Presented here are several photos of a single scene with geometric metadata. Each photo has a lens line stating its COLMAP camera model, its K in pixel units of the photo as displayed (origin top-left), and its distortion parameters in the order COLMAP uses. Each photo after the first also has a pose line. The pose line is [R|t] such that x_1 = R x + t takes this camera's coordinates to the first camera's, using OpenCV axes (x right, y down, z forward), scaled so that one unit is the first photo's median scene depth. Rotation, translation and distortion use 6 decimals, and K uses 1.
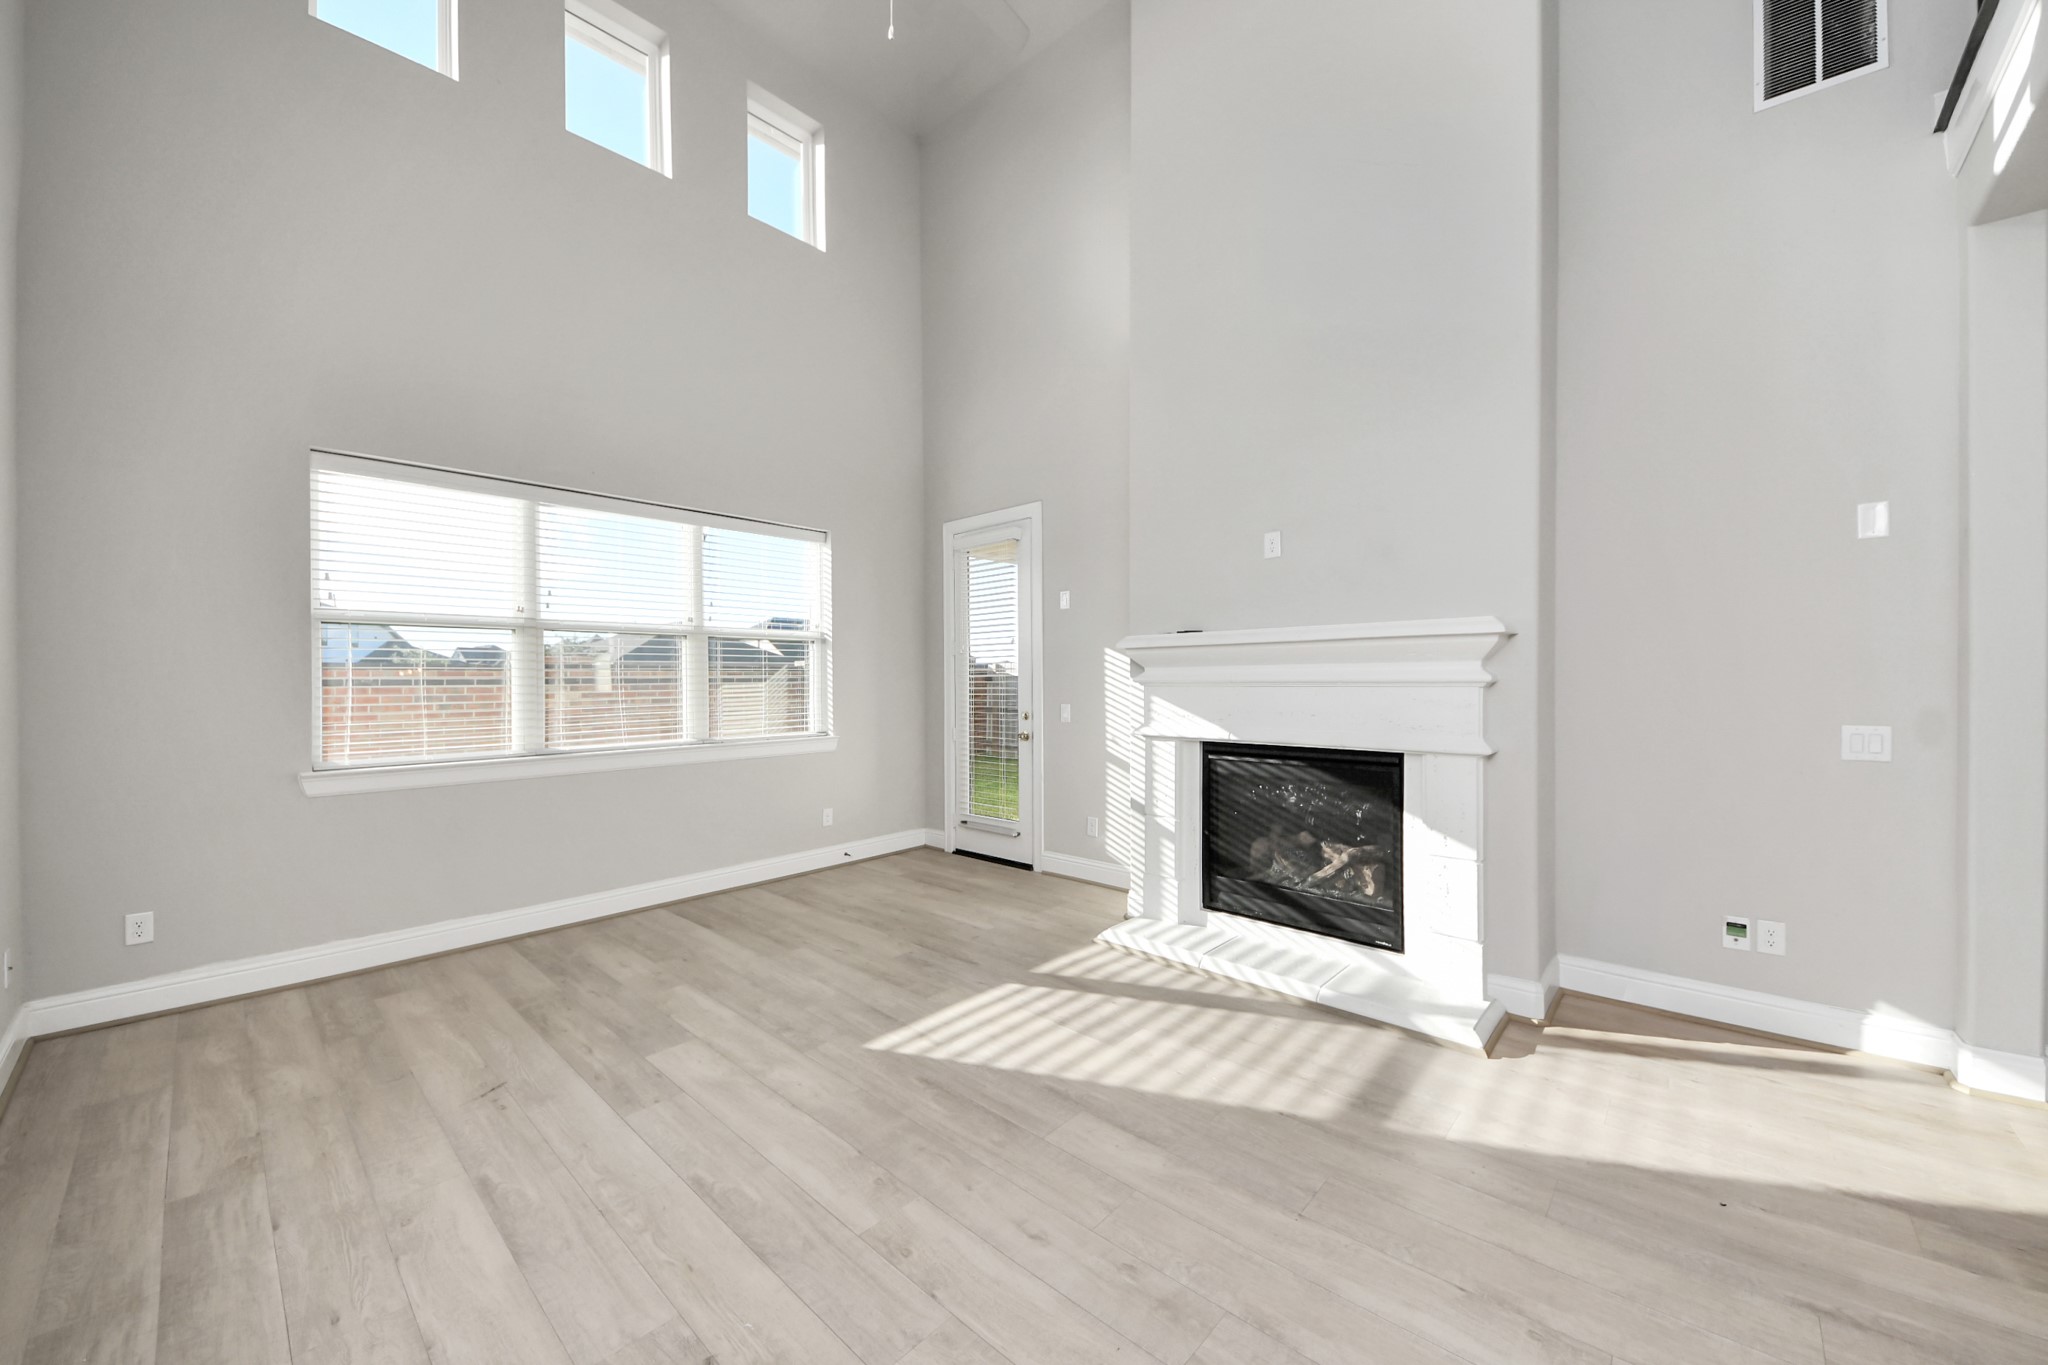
lens RADIAL K [[741.7, 0, 1028.3], [0, 741.7, 688.8], [0, 0, 1]] dist [0.051262, -0.034091]
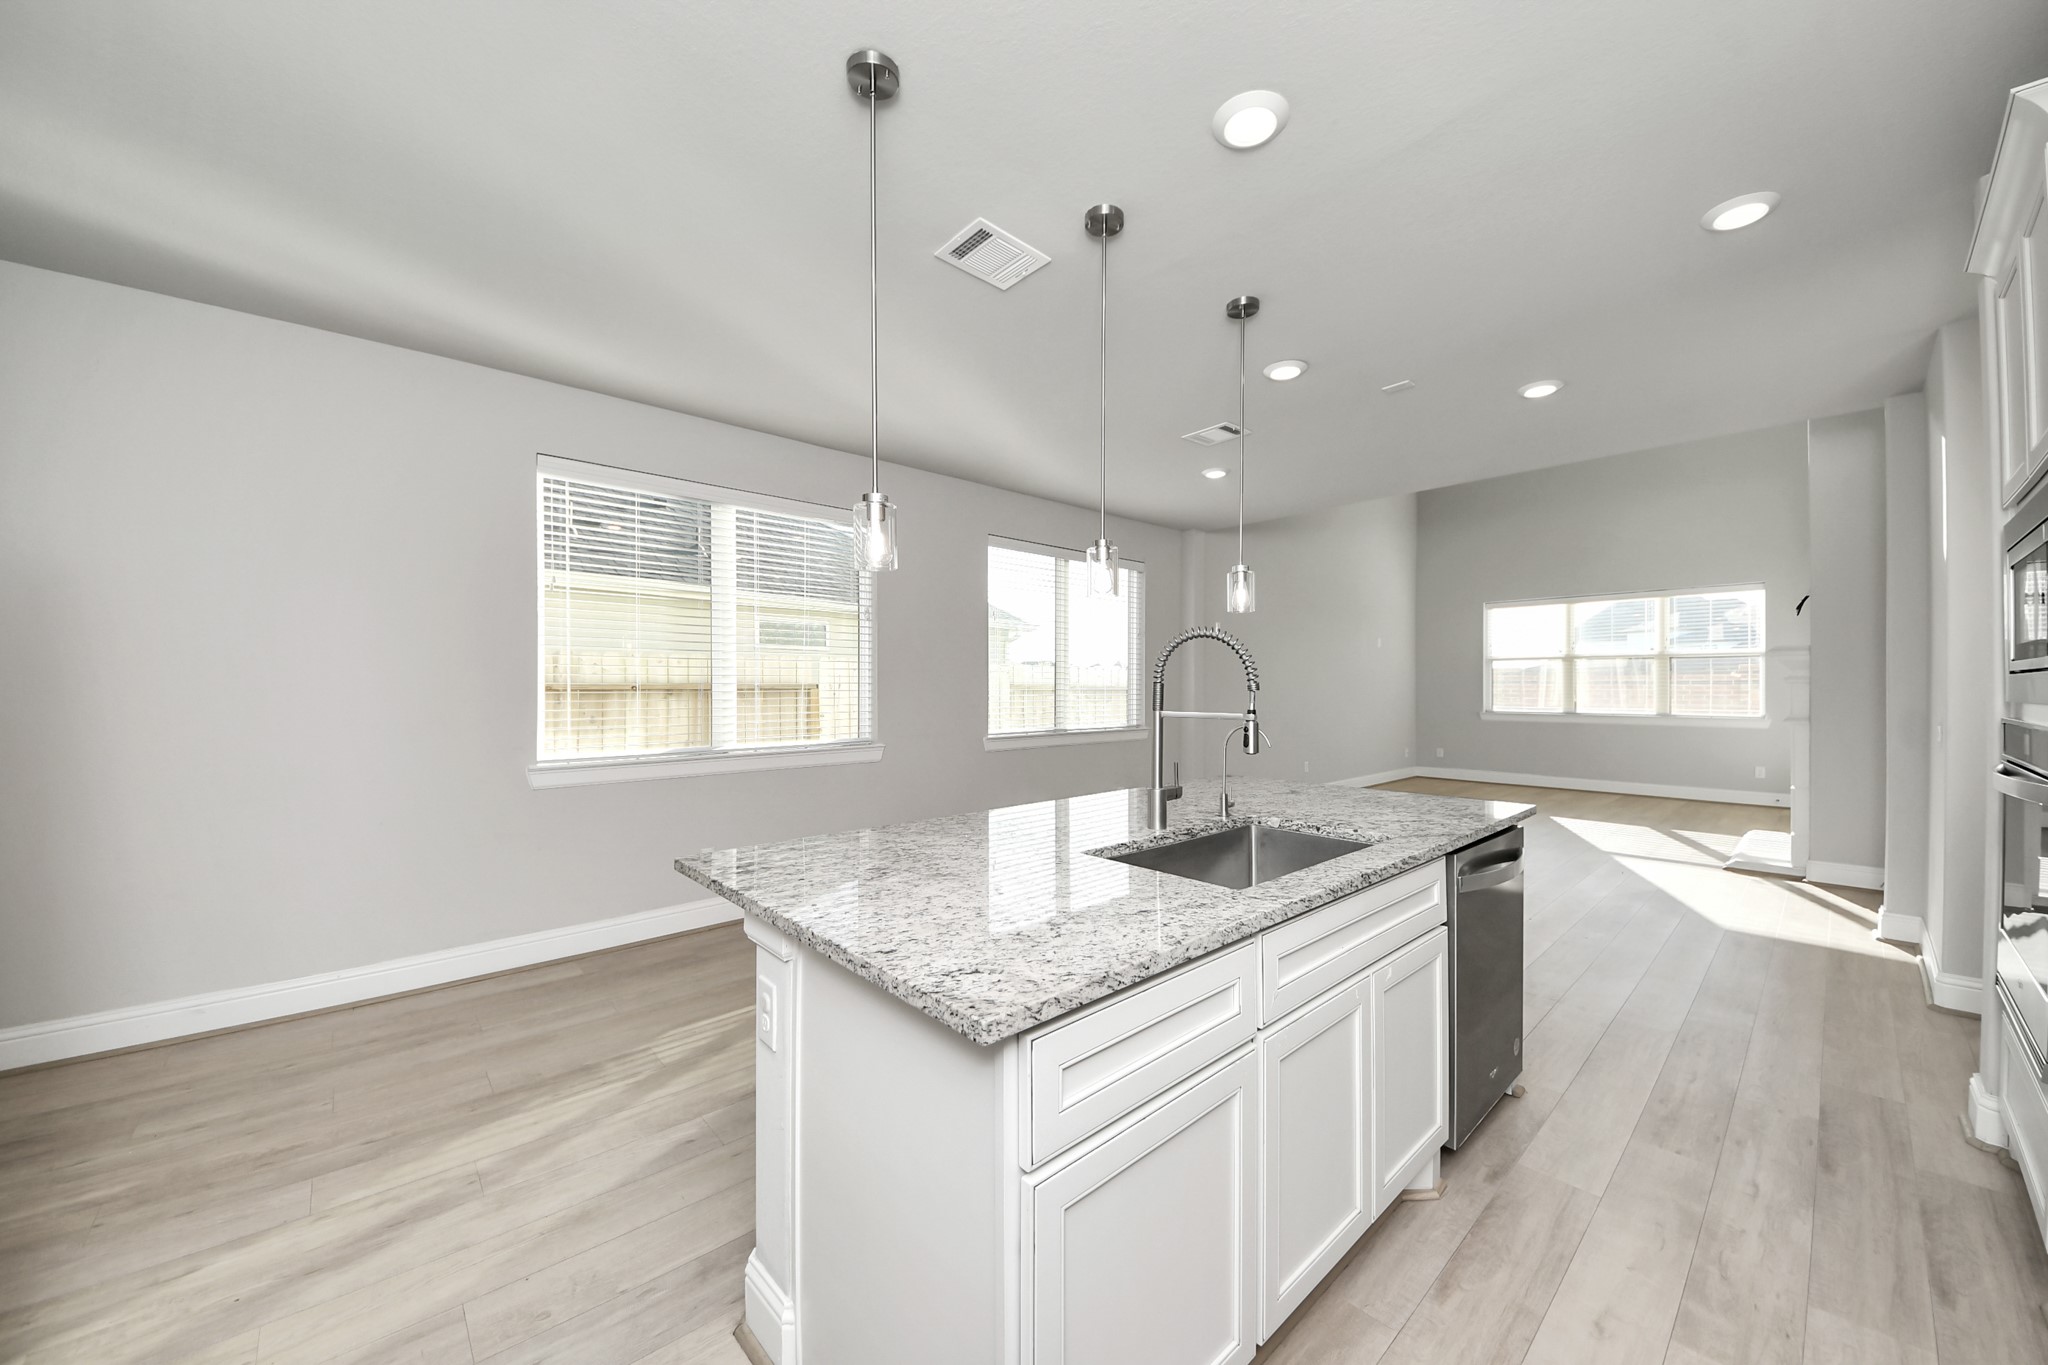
lens RADIAL K [[730.2, 0, 1034.2], [0, 730.2, 669.5], [0, 0, 1]] dist [0.000186, -0.006567]
pose [[-0.103877, -0.013507, -0.994498, 2.458270], [-0.011093, 0.999861, -0.012421, -0.002671], [0.994528, 0.009741, -0.104012, -0.570086]]
